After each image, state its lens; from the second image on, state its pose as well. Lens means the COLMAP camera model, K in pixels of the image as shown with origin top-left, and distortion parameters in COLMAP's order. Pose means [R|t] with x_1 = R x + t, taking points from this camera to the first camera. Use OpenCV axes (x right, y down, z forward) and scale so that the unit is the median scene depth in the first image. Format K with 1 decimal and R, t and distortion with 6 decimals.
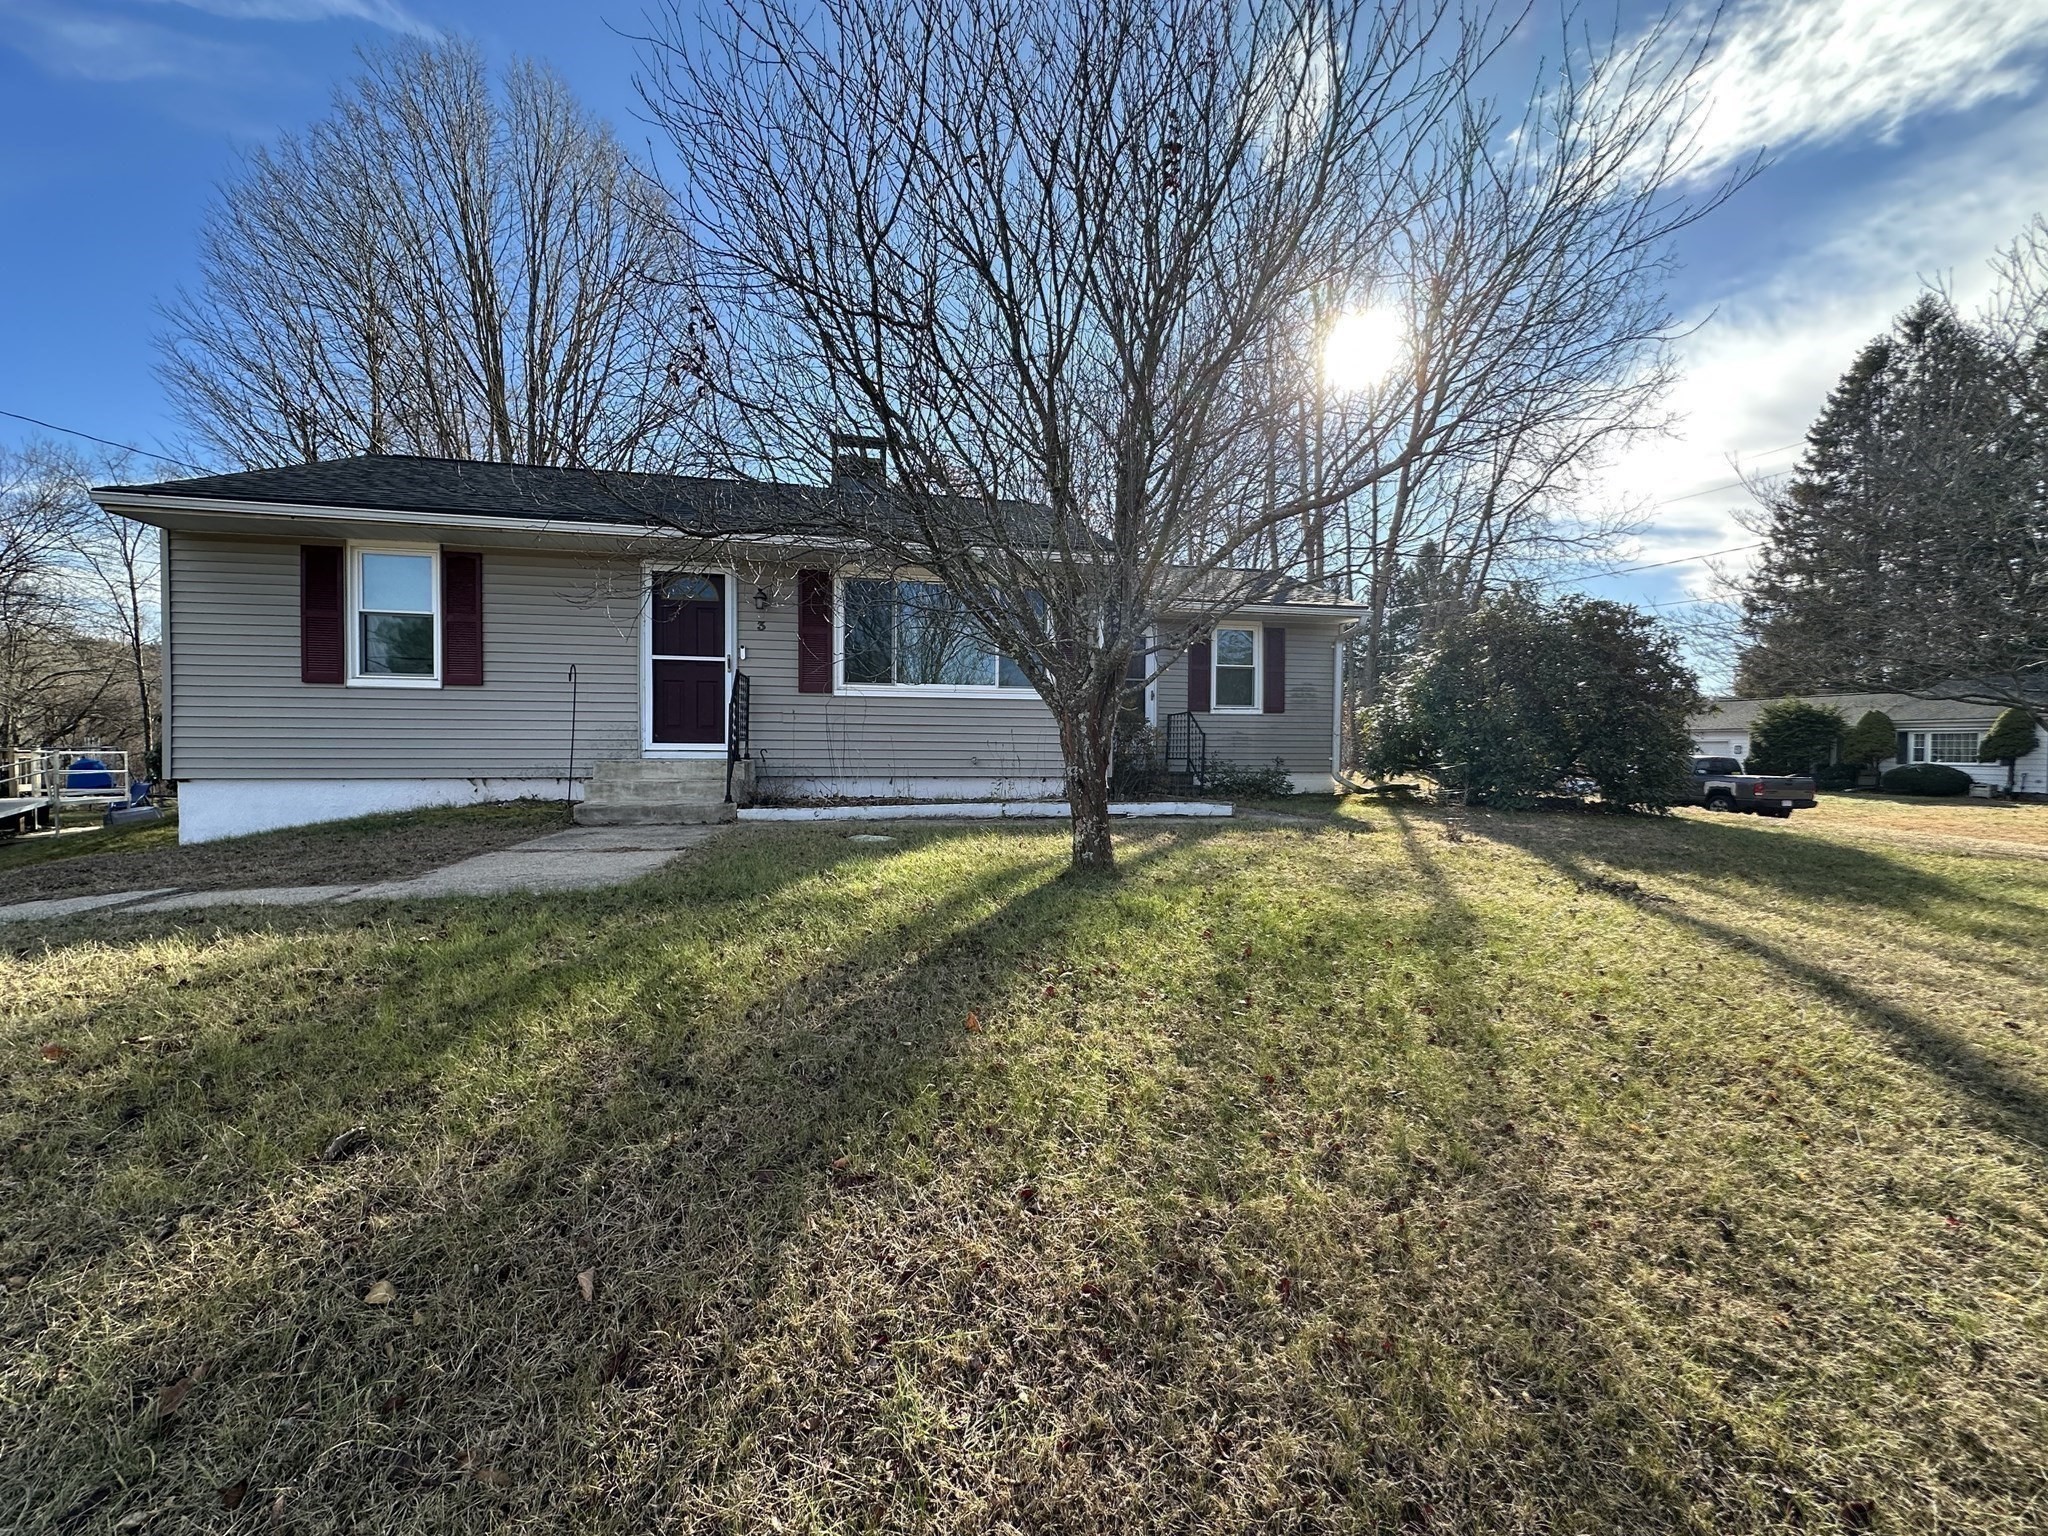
lens RADIAL K [[815.0, 0, 1019.4], [0, 815.0, 767.3], [0, 0, 1]] dist [-0.004317, 0.000772]
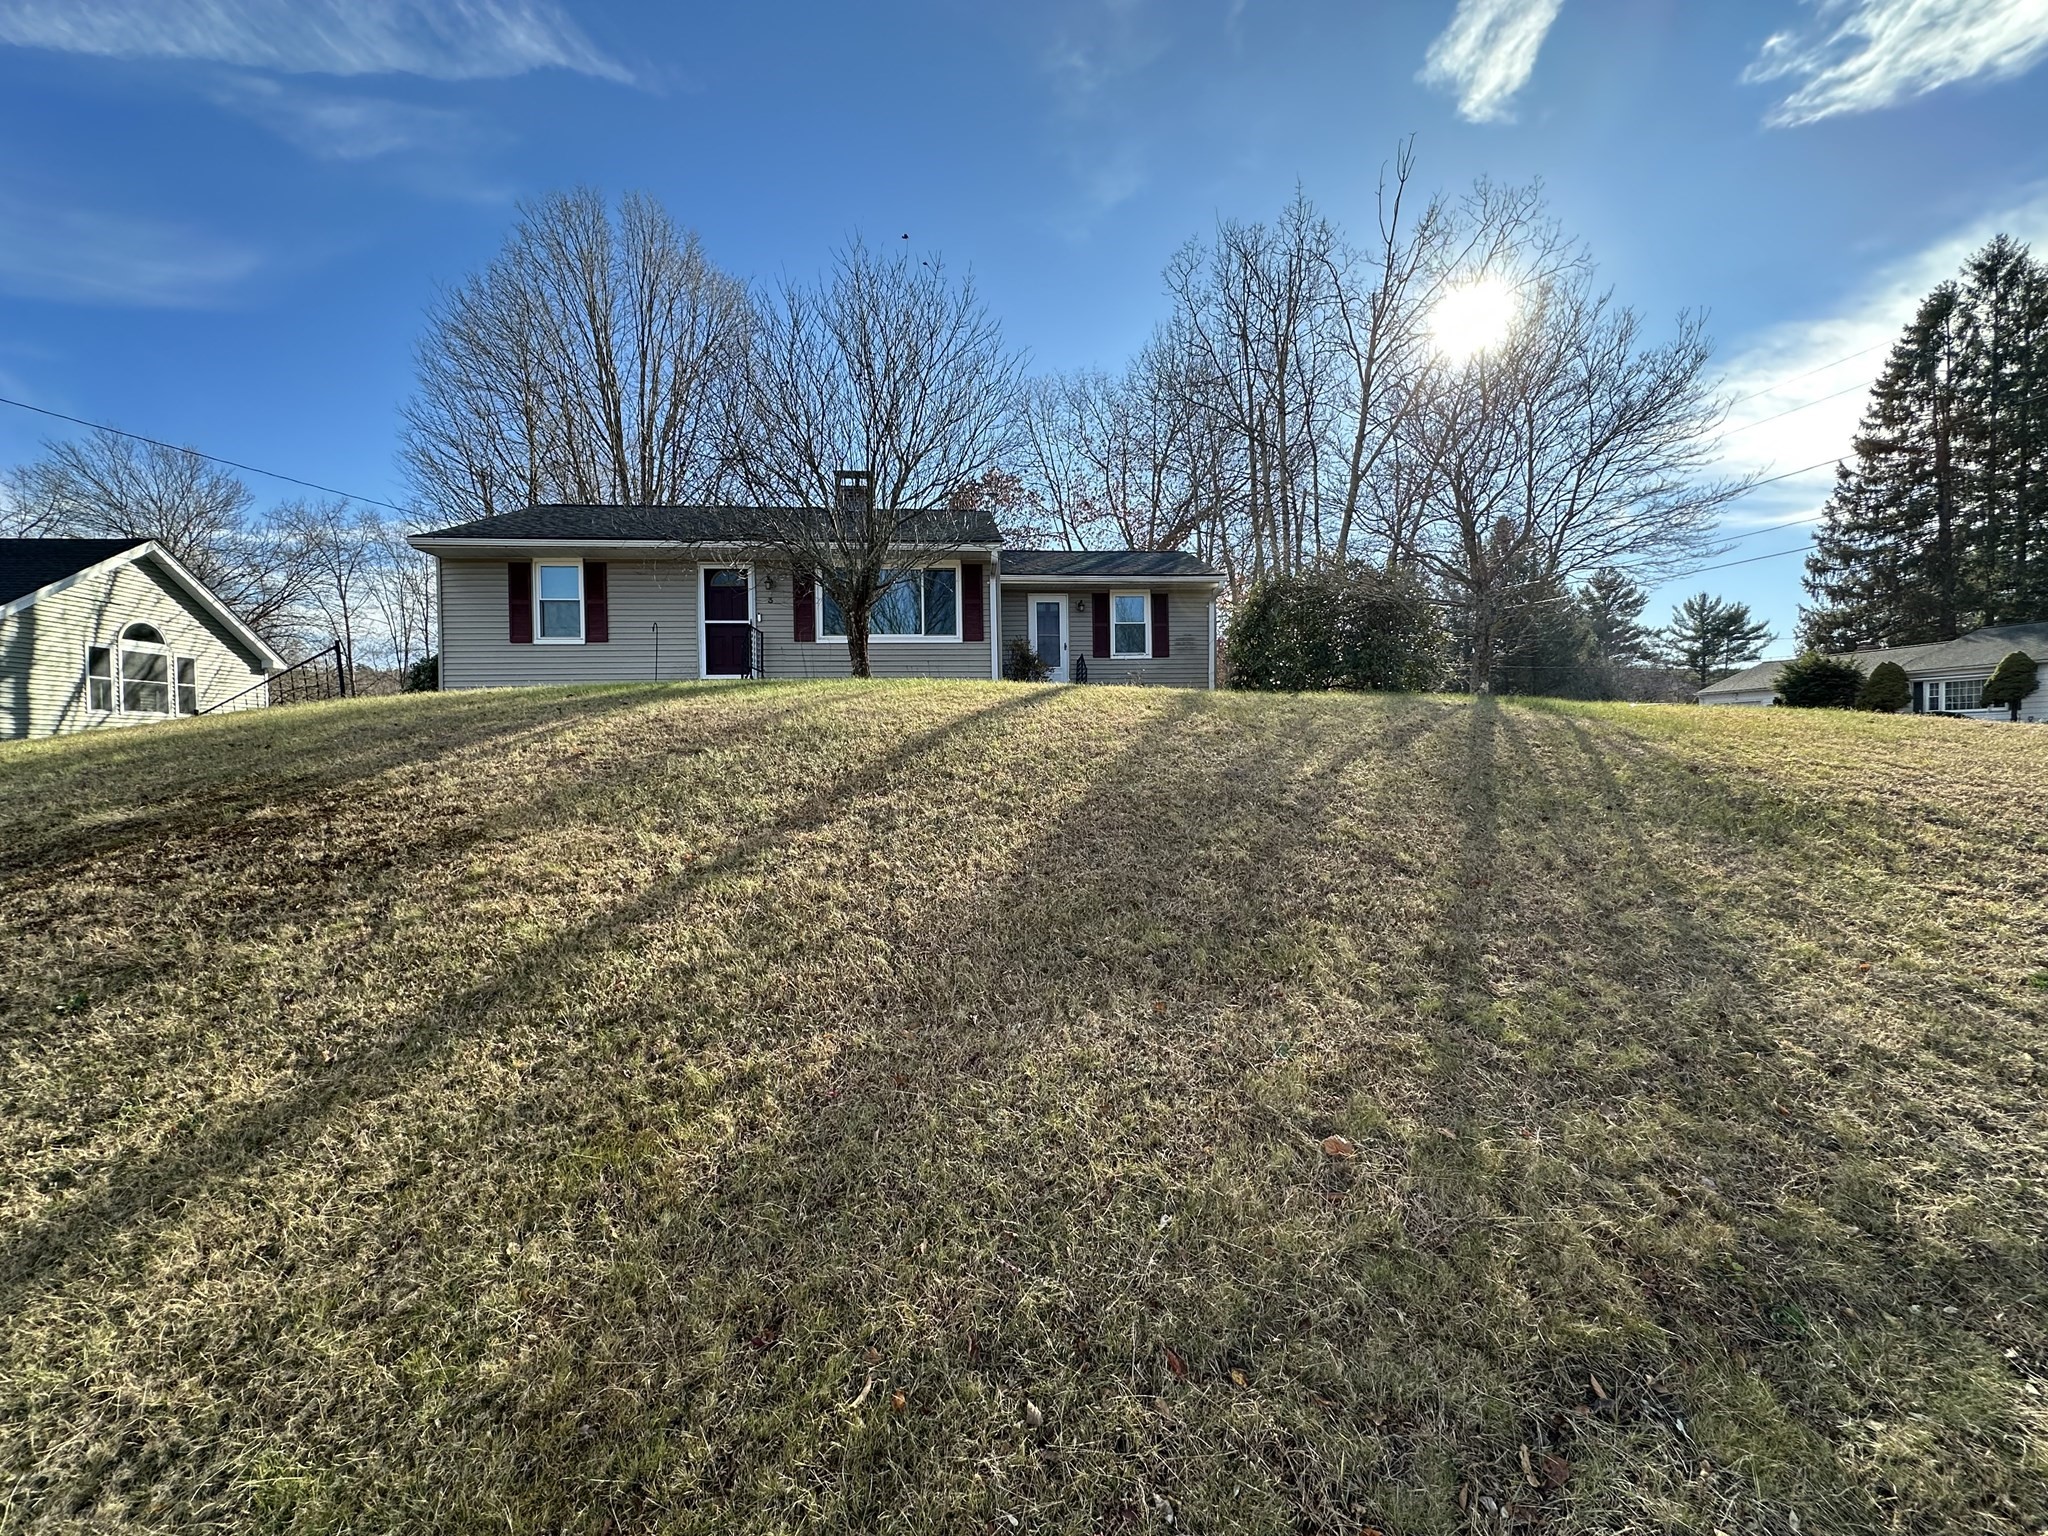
lens RADIAL K [[815.0, 0, 1020.1], [0, 815.0, 767.4], [0, 0, 1]] dist [-0.004317, 0.000772]
pose [[0.992300, -0.018525, -0.122461, 0.217925], [0.018311, 0.999828, -0.002868, 0.102016], [0.122493, 0.000604, 0.992469, -0.318688]]
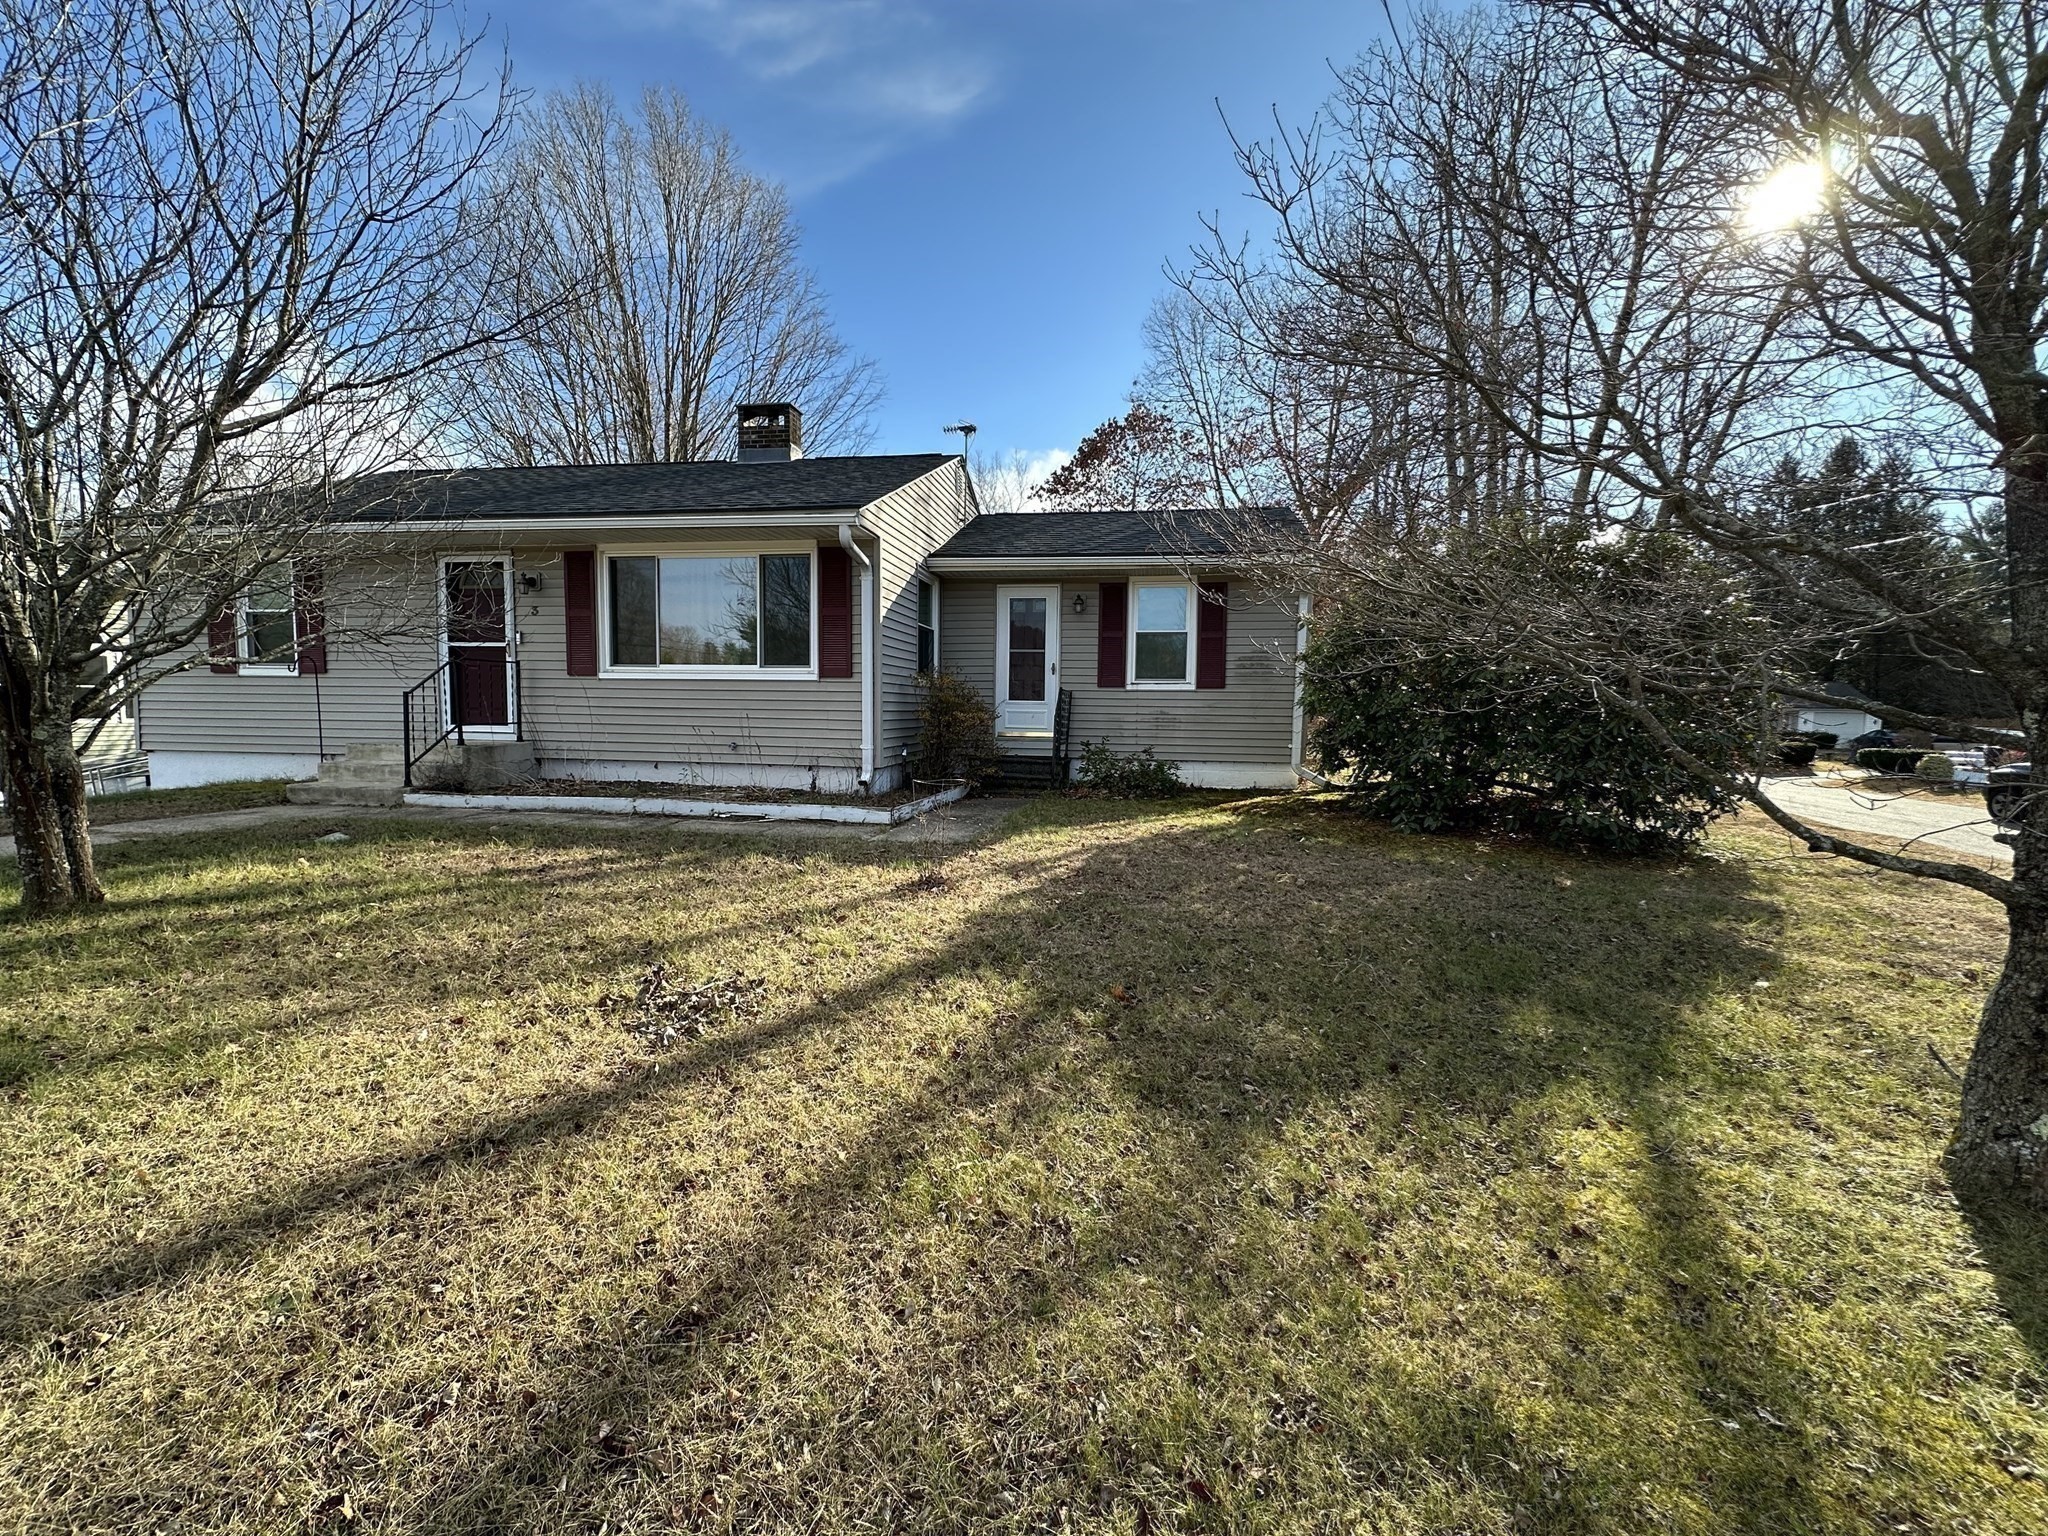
lens RADIAL K [[815.0, 0, 1023.6], [0, 815.0, 762.6], [0, 0, 1]] dist [-0.004317, 0.000772]
pose [[0.937396, 0.029931, -0.346976, 0.376491], [-0.015273, 0.998875, 0.044903, -0.023589], [0.347929, -0.036793, 0.936799, 0.154054]]
